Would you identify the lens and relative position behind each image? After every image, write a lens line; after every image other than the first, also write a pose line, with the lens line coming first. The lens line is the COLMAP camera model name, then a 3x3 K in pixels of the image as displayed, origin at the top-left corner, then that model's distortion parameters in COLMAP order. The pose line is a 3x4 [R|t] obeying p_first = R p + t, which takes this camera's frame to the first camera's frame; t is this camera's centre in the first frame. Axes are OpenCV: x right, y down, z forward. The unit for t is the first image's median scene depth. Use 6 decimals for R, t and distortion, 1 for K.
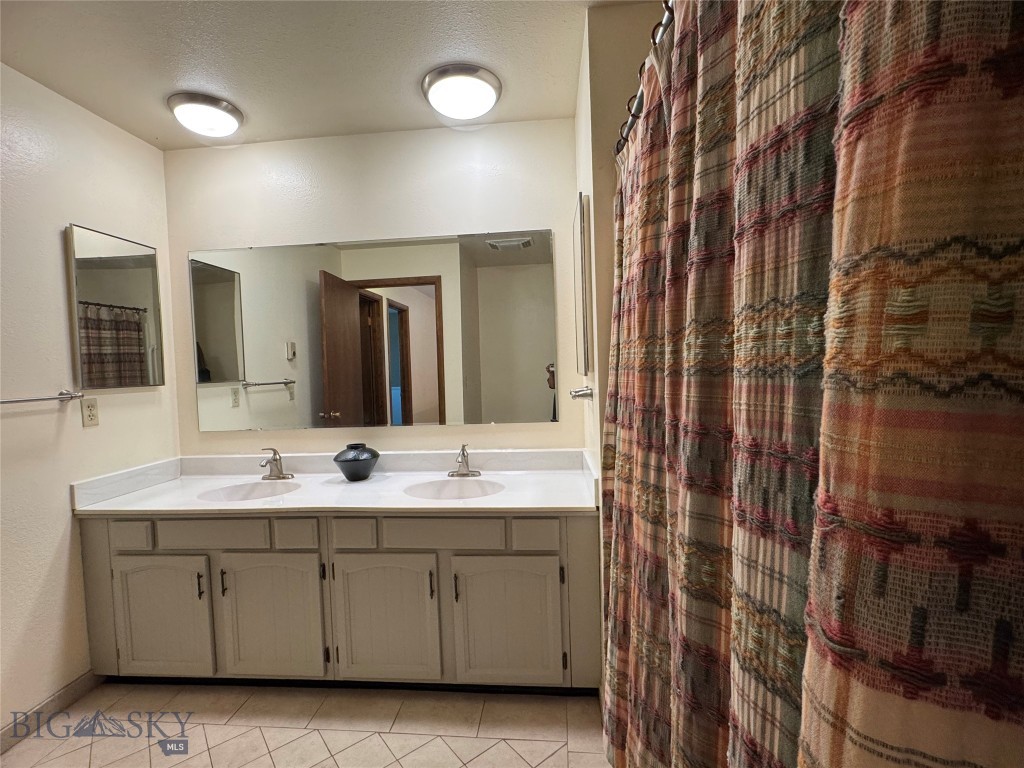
lens RADIAL K [[472.3, 0, 512.0], [0, 472.3, 384.0], [0, 0, 1]] dist [0.002448, -0.000151]
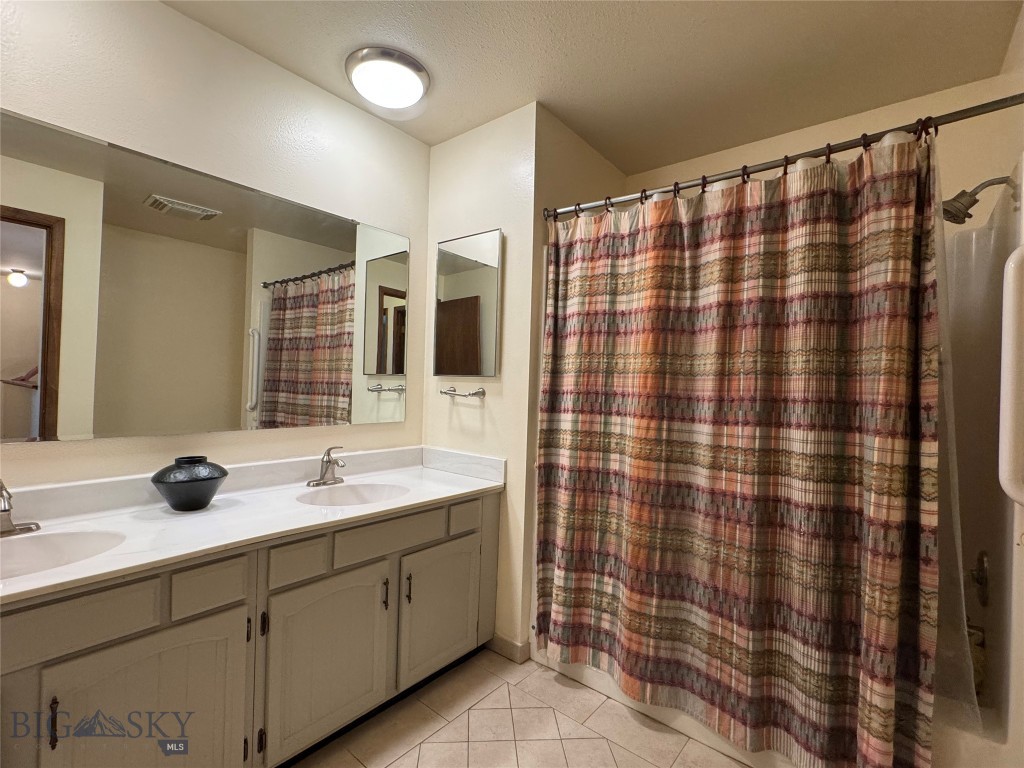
lens RADIAL K [[472.3, 0, 512.0], [0, 472.3, 384.0], [0, 0, 1]] dist [0.002448, -0.000151]
pose [[0.556481, 0.052415, 0.829205, -0.652371], [-0.015328, 0.998486, -0.052829, 0.049642], [-0.830719, 0.016688, 0.556442, 0.224730]]
